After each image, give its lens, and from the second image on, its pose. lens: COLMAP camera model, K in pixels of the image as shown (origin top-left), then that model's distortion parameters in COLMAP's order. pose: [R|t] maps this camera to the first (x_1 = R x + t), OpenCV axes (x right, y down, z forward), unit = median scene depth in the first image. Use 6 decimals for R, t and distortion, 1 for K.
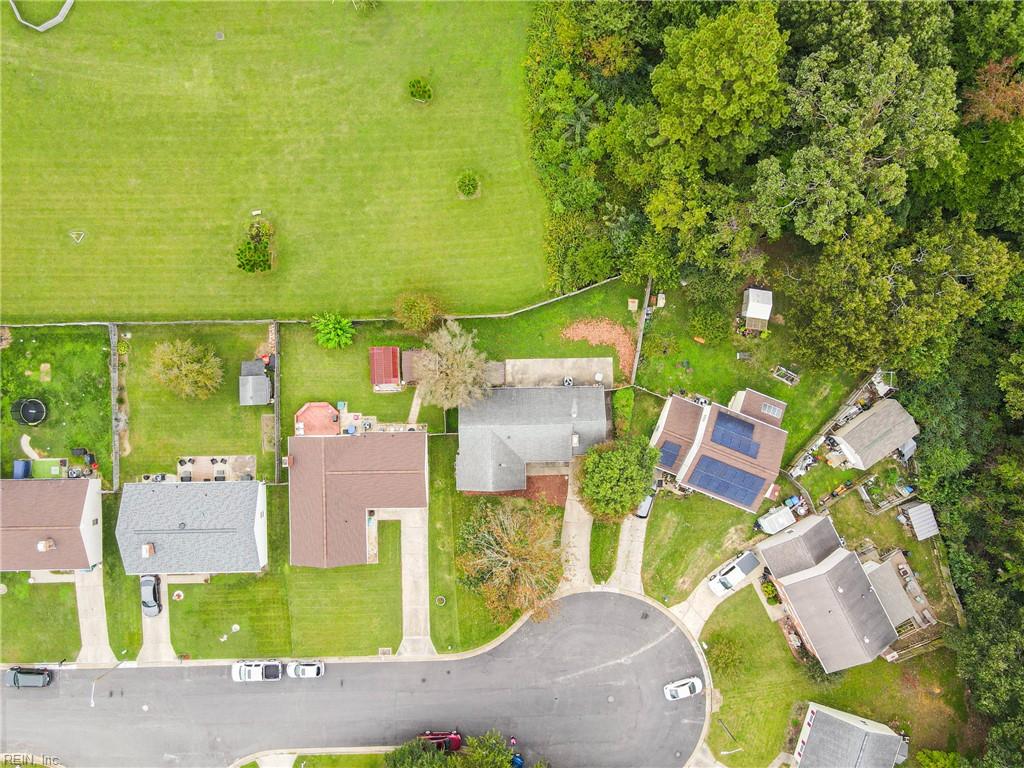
lens RADIAL K [[751.9, 0, 505.8], [0, 751.9, 382.9], [0, 0, 1]] dist [-0.006728, 0.024266]
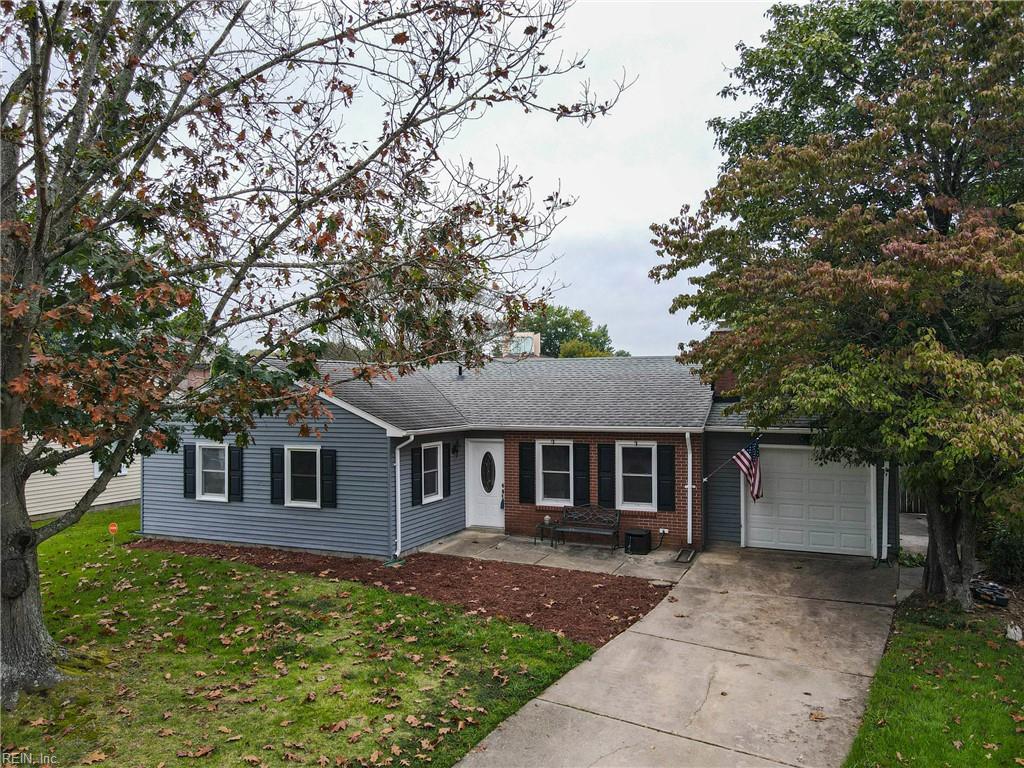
lens RADIAL K [[751.9, 0, 505.8], [0, 751.9, 382.9], [0, 0, 1]] dist [-0.006728, 0.024266]
pose [[0.911348, -0.013115, -0.411429, 0.116294], [-0.411574, -0.011516, -0.911303, 0.282534], [0.007214, 0.999848, -0.015893, 0.955675]]
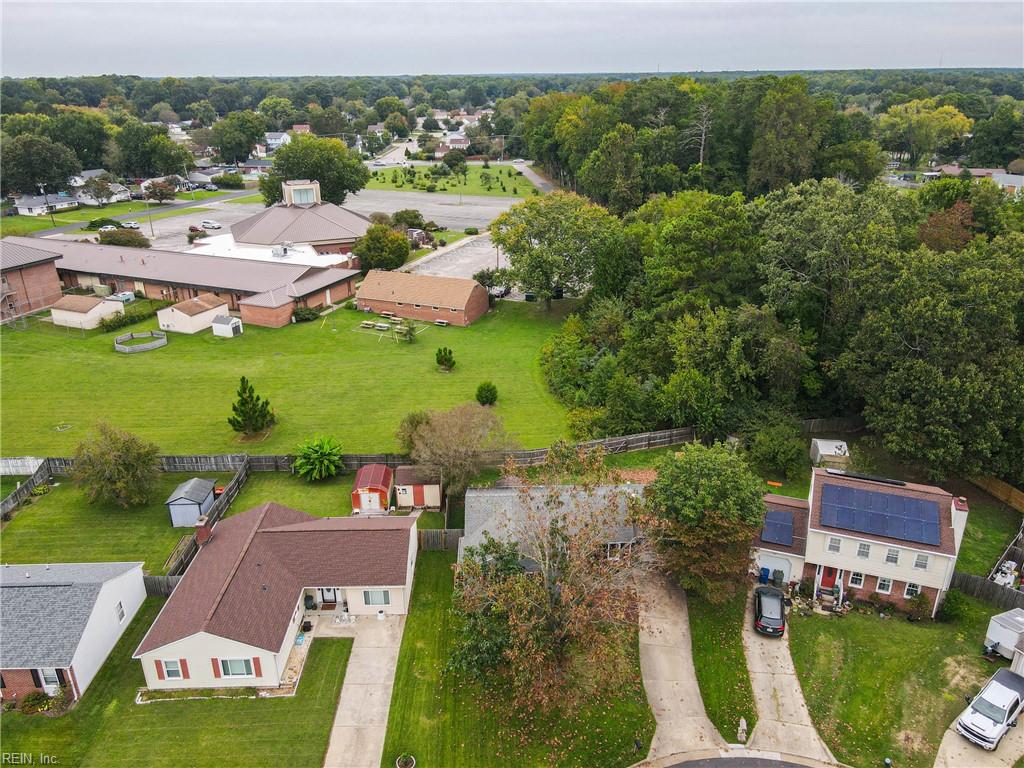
lens RADIAL K [[751.9, 0, 505.8], [0, 751.9, 382.9], [0, 0, 1]] dist [-0.006728, 0.024266]
pose [[0.999903, -0.011982, -0.007129, -0.017807], [-0.002070, 0.378002, -0.925802, 0.633568], [0.013788, 0.925727, 0.377941, 0.601507]]
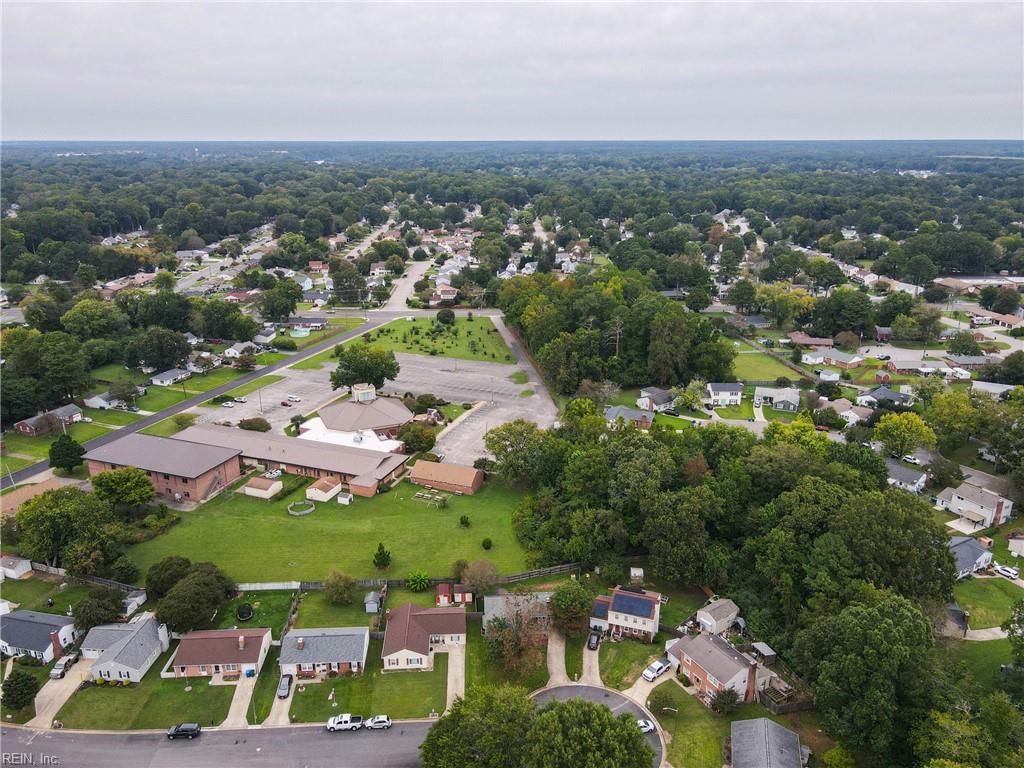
lens RADIAL K [[751.9, 0, 505.8], [0, 751.9, 382.9], [0, 0, 1]] dist [-0.006728, 0.024266]
pose [[0.999364, -0.015756, 0.032003, -0.057053], [0.035302, 0.308068, -0.950709, 1.558621], [0.005120, 0.951234, 0.308428, -0.068317]]
